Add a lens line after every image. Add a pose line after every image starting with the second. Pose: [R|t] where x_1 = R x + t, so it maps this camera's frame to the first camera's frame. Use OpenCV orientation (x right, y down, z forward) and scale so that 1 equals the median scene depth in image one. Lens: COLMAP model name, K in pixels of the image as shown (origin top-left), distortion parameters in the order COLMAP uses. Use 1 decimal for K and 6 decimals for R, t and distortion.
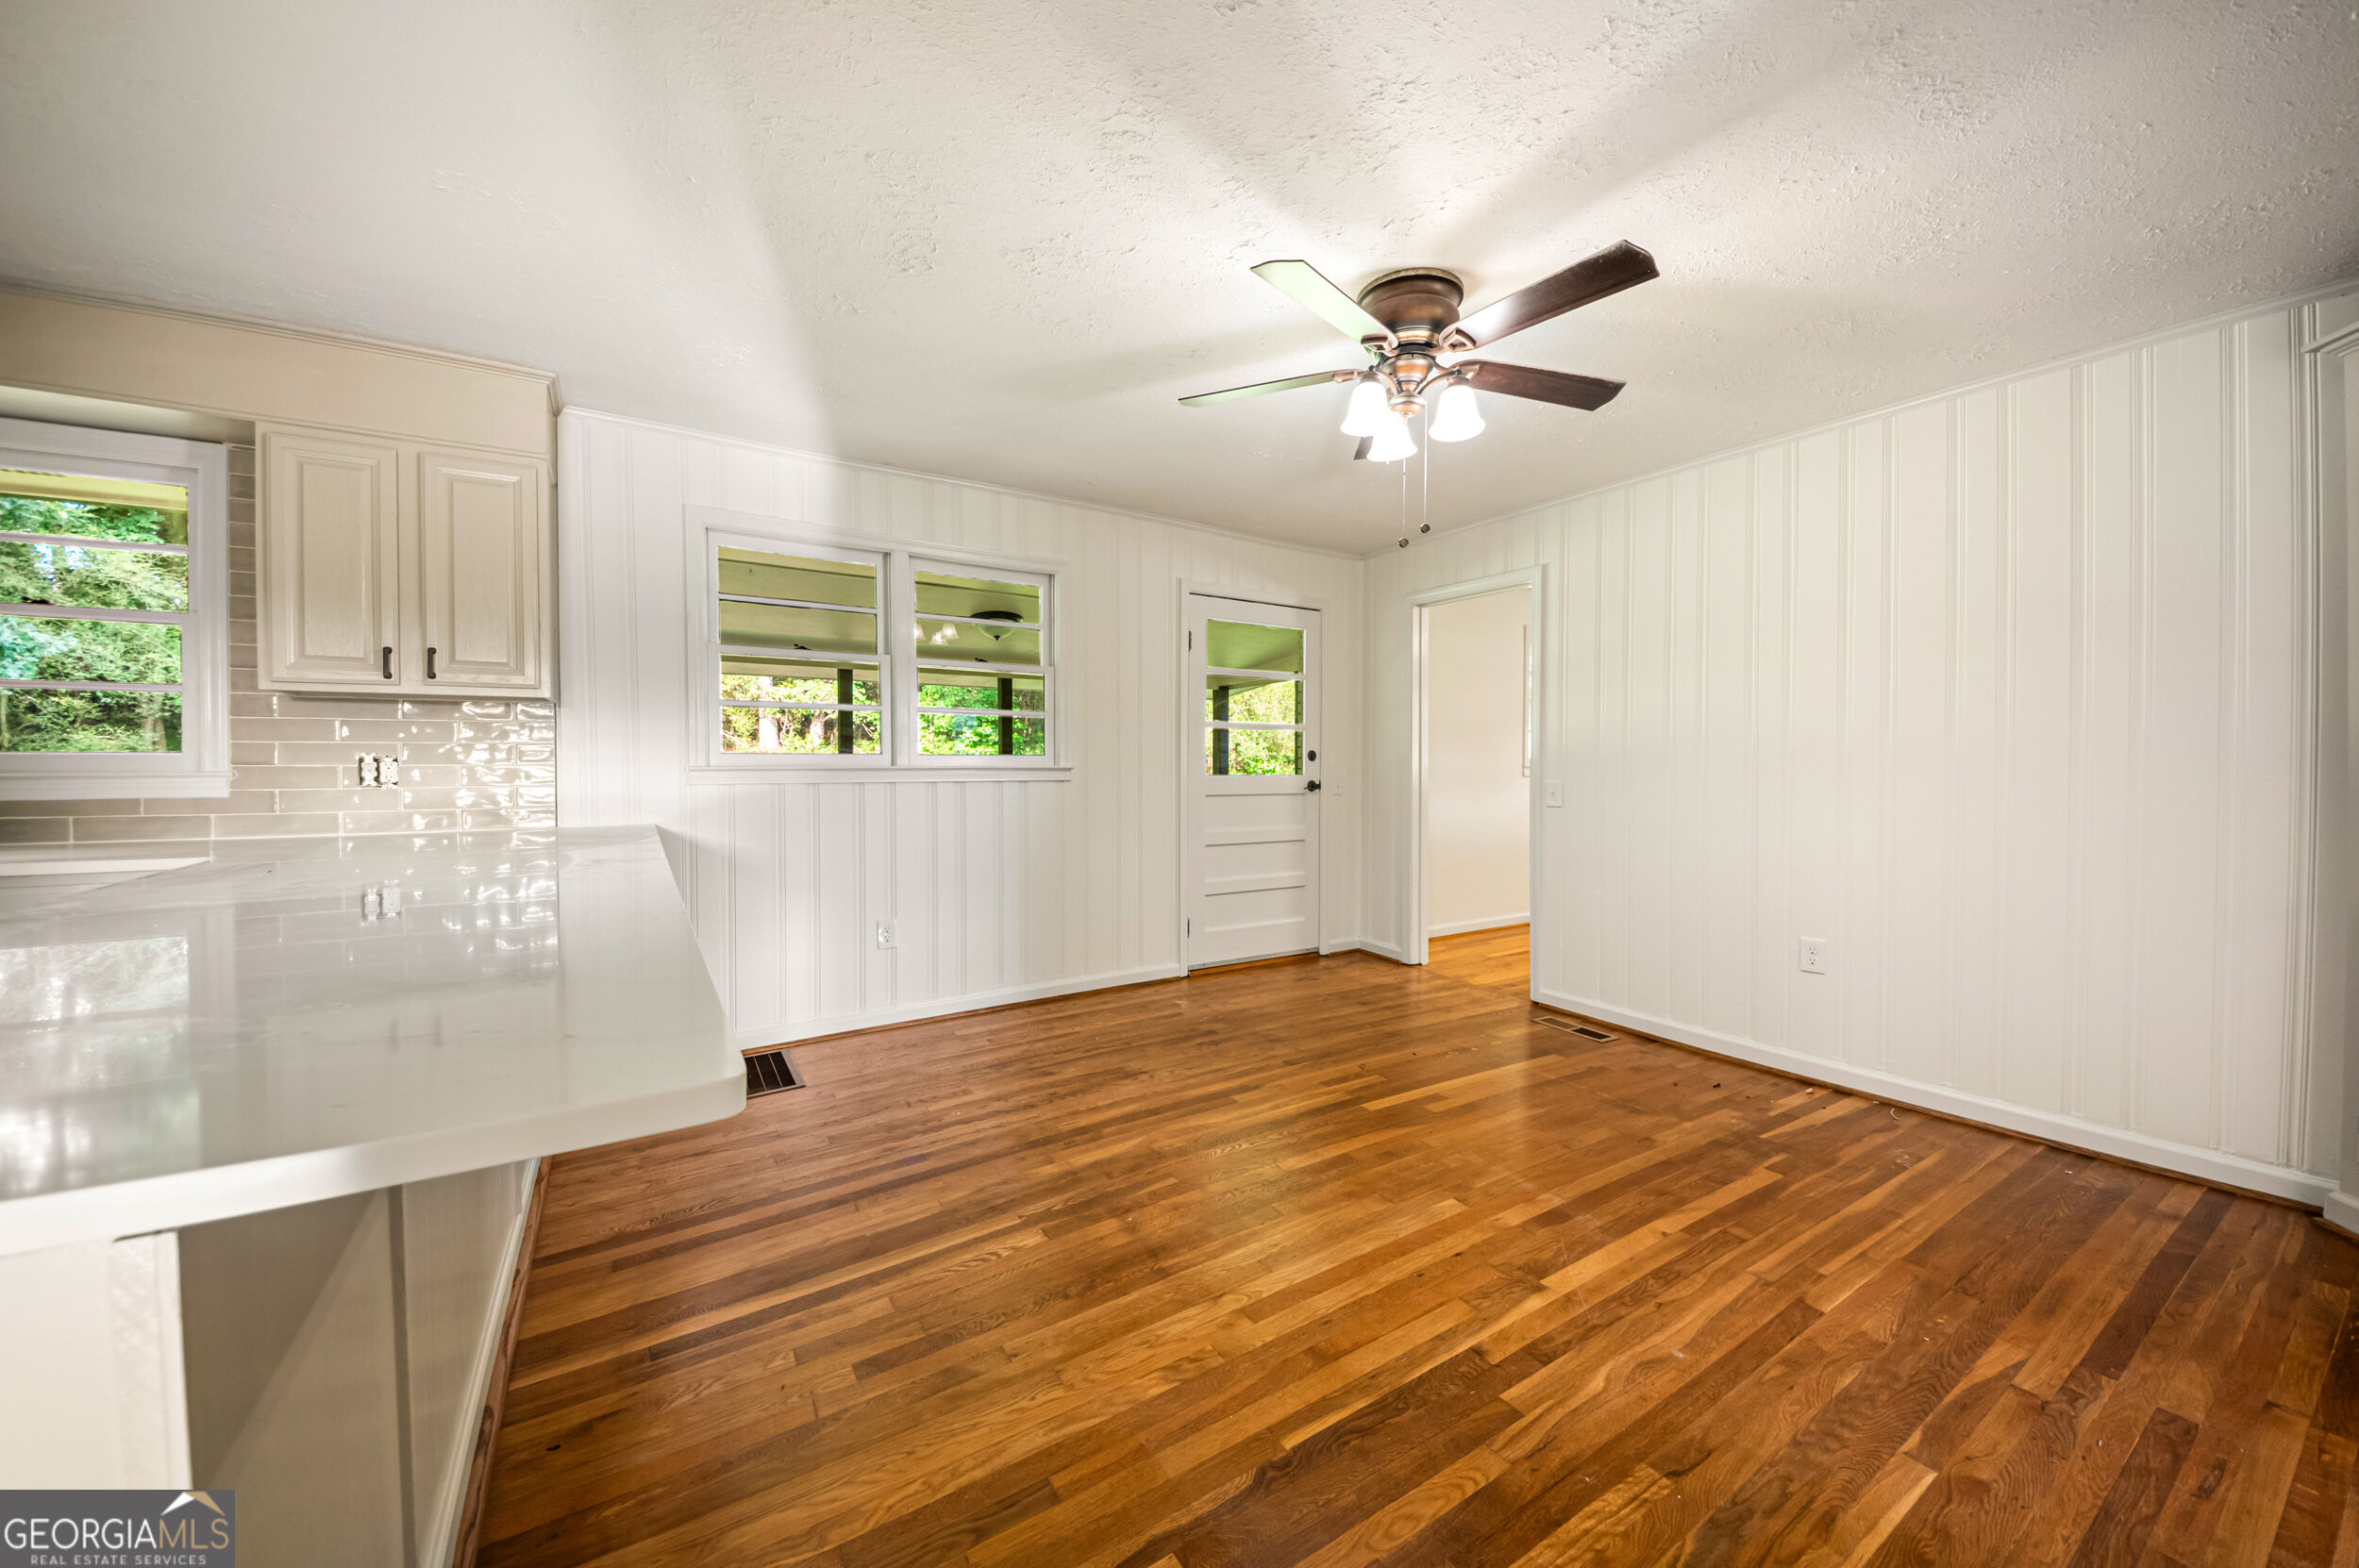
lens RADIAL K [[856.5, 0, 1173.9], [0, 856.5, 767.6], [0, 0, 1]] dist [0.005818, -0.002981]
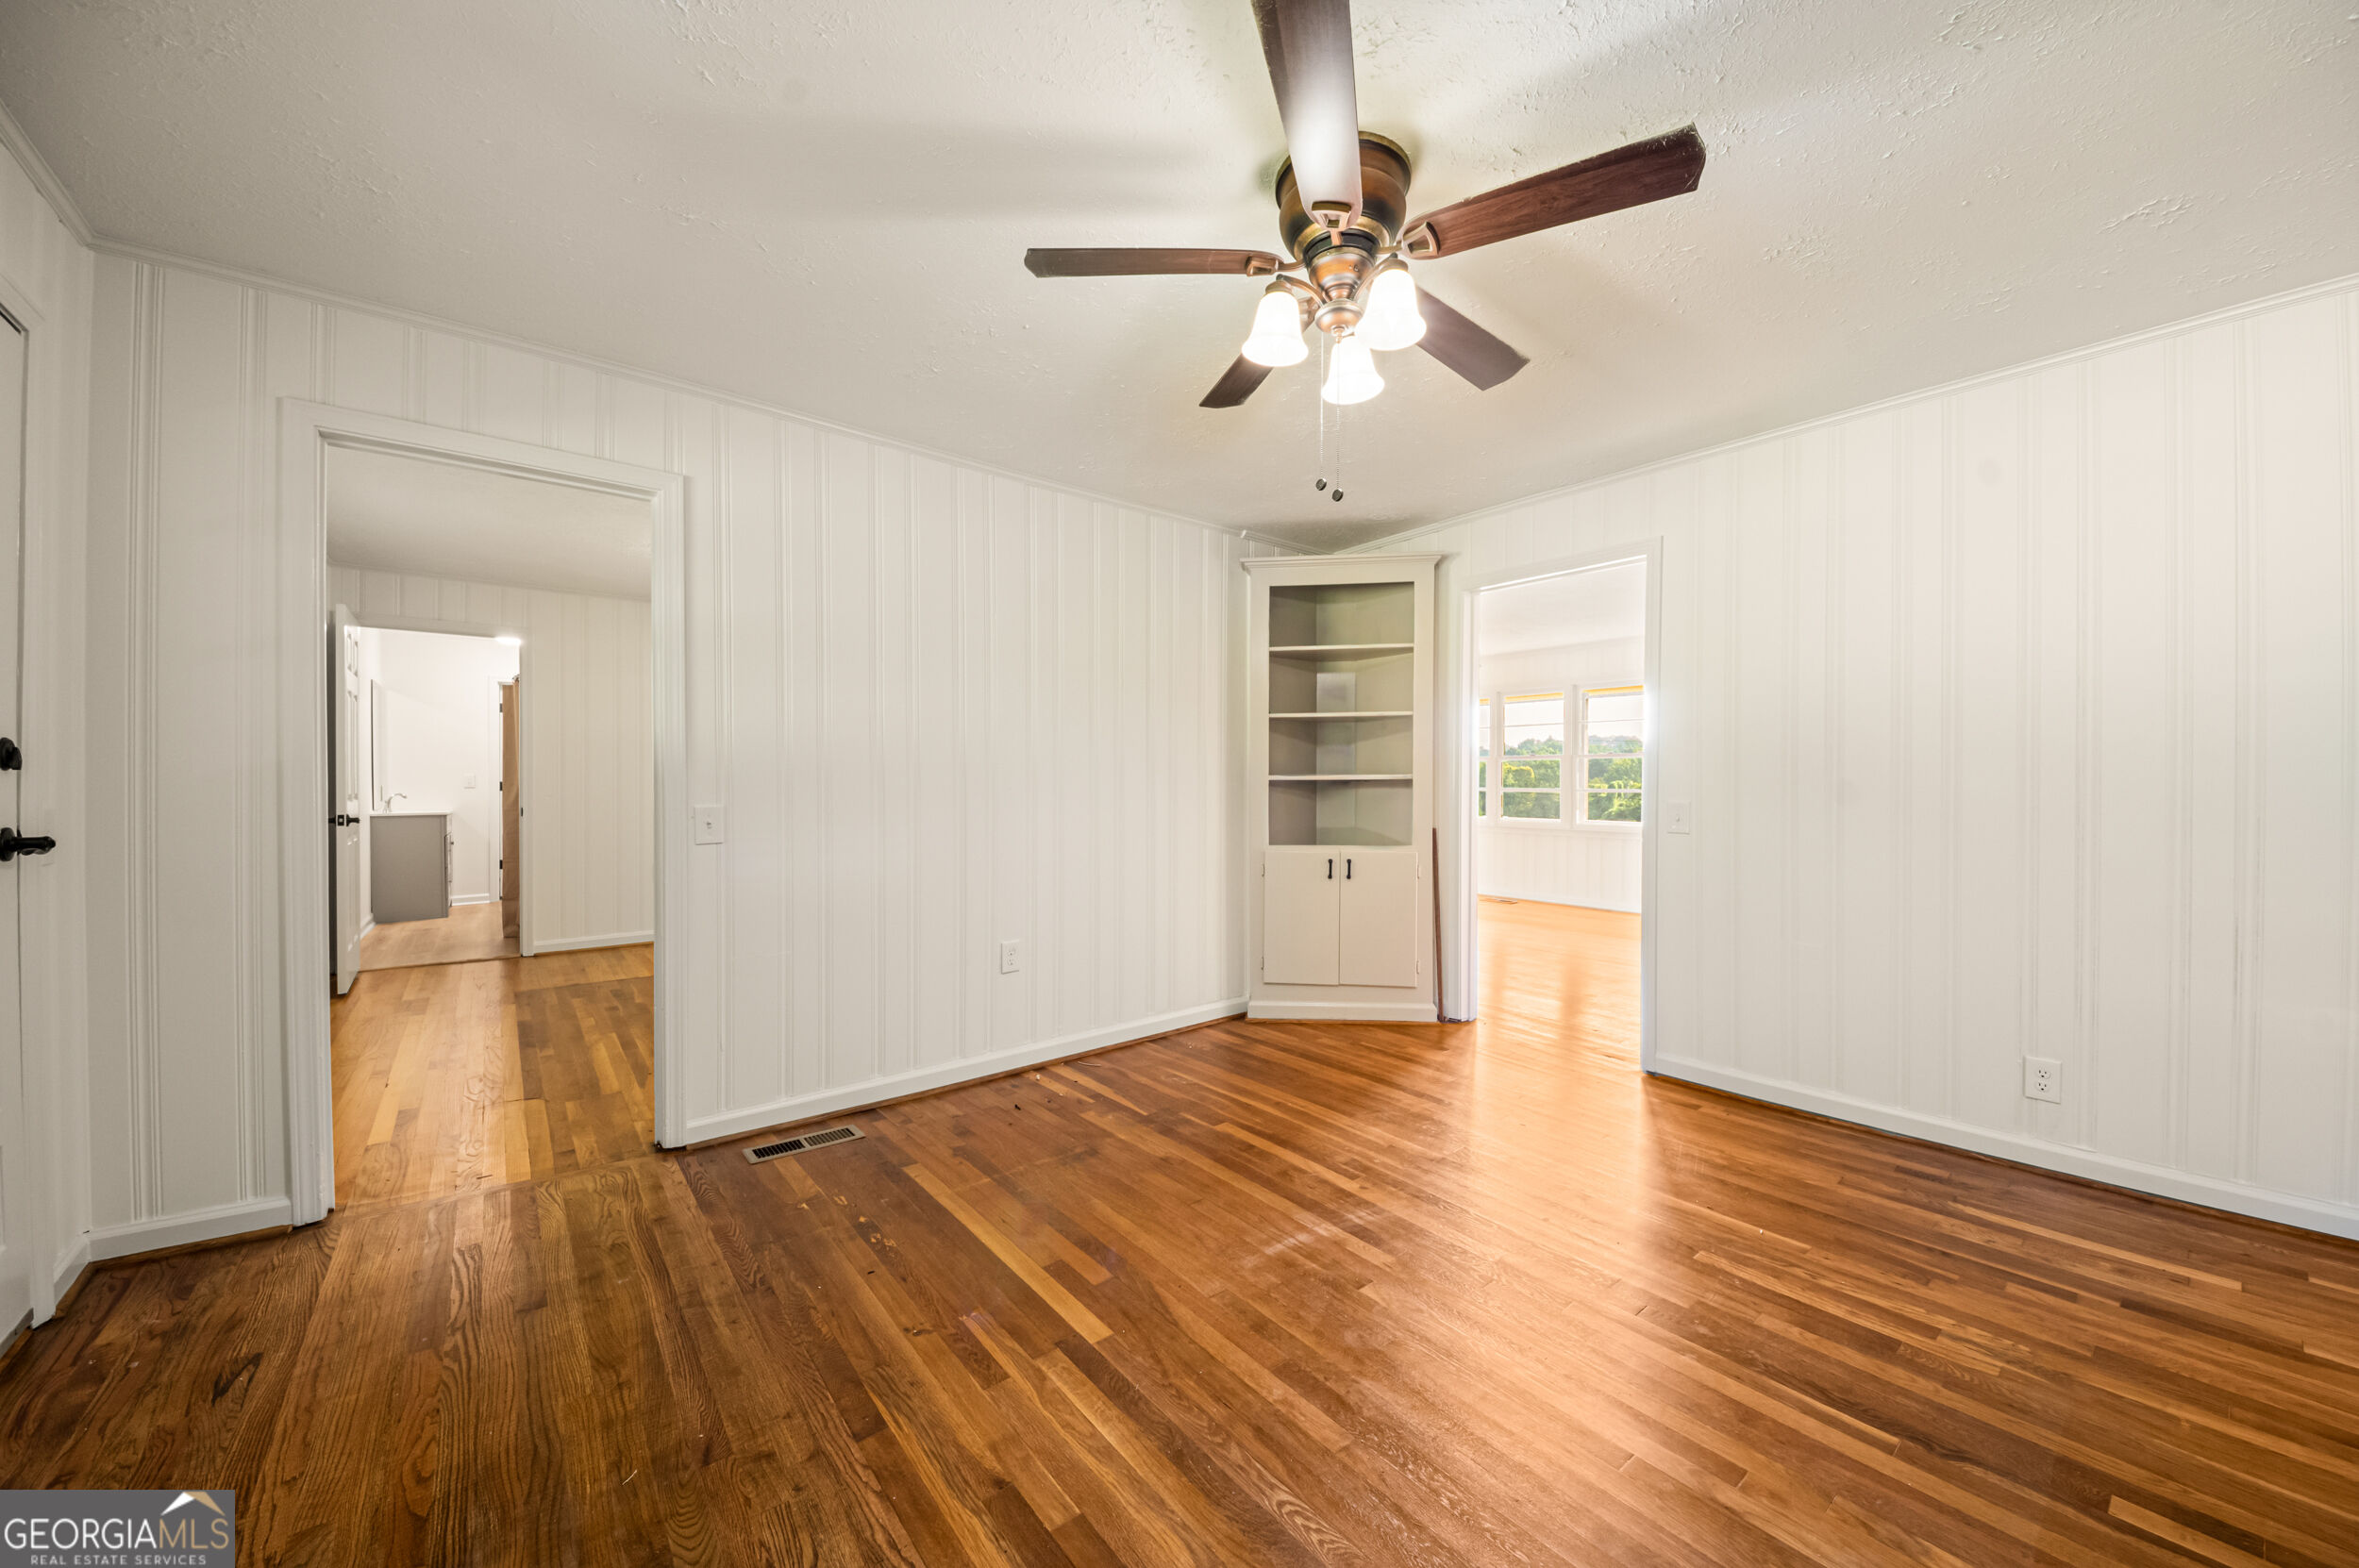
lens RADIAL K [[856.5, 0, 1173.2], [0, 856.5, 785.5], [0, 0, 1]] dist [0.005818, -0.002981]
pose [[-0.132501, -0.010444, 0.991128, -0.407171], [0.002284, 0.999939, 0.010842, -0.011741], [-0.991180, 0.003701, -0.132469, 1.057426]]
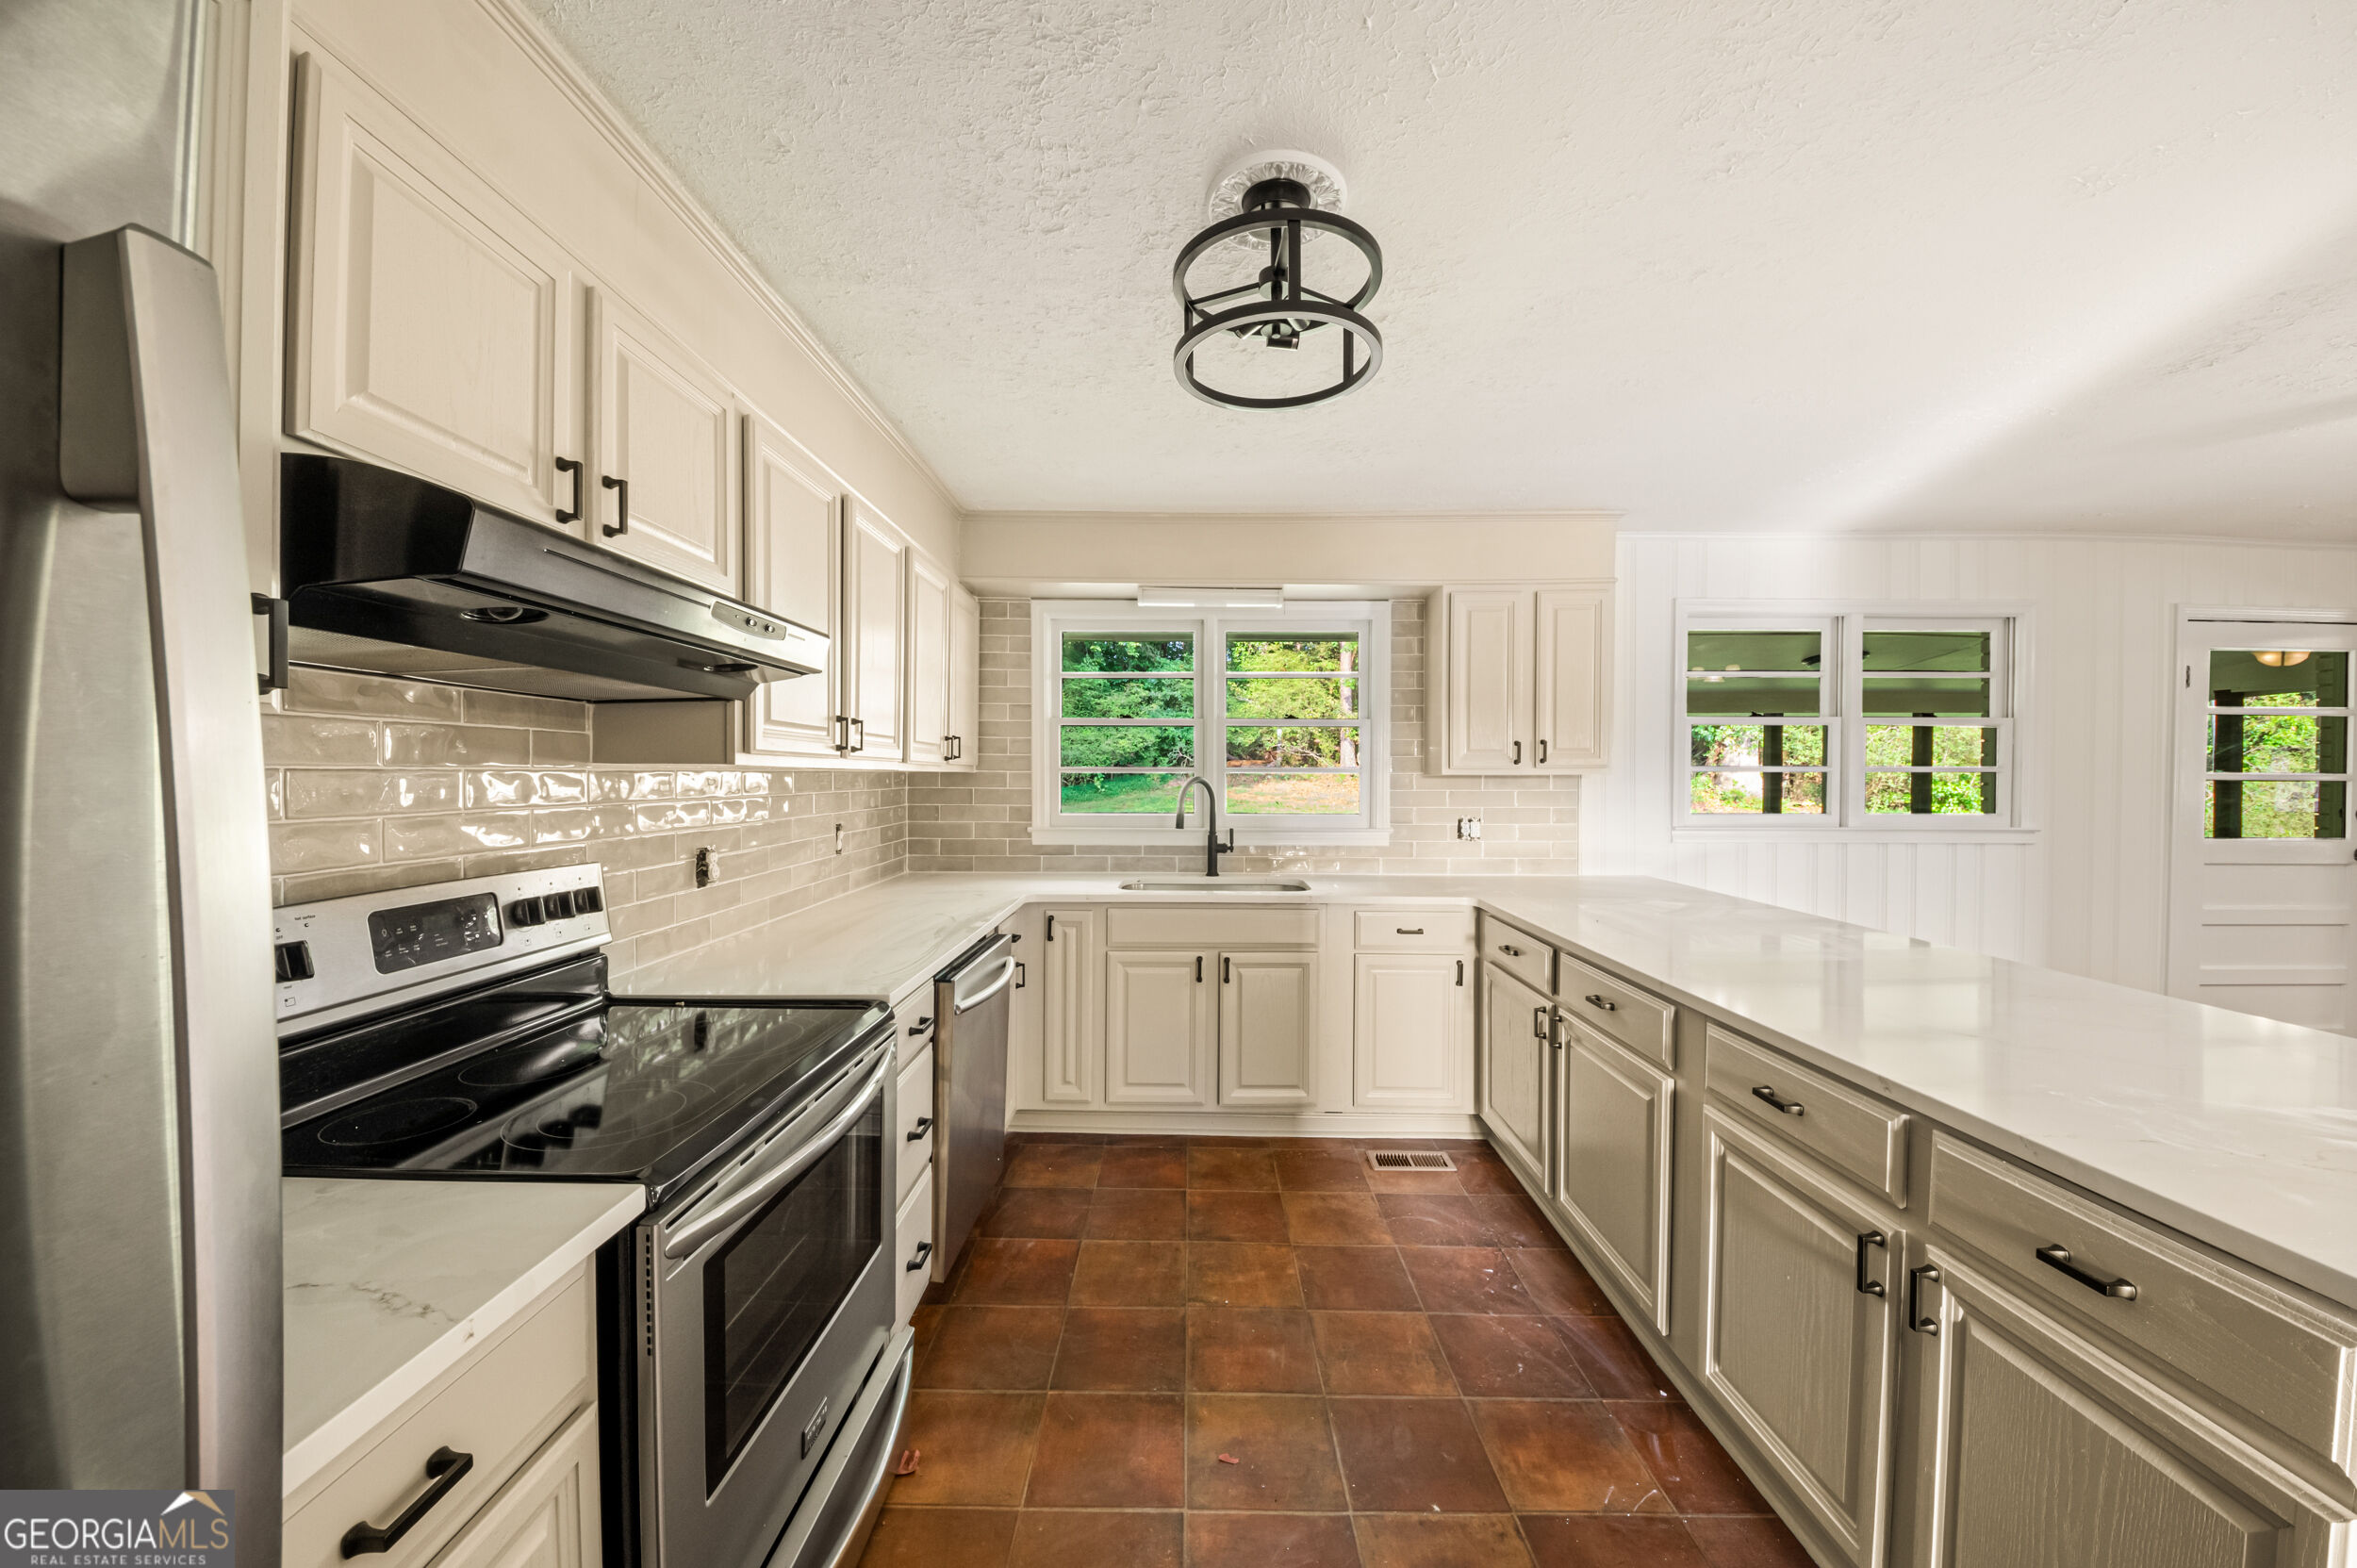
lens RADIAL K [[855.9, 0, 1181.8], [0, 855.9, 779.3], [0, 0, 1]] dist [0.005818, -0.002981]
pose [[0.844015, 0.006819, -0.536276, -0.606754], [-0.006919, 0.999974, 0.001826, -0.072875], [0.536275, 0.002169, 0.844041, -0.386207]]
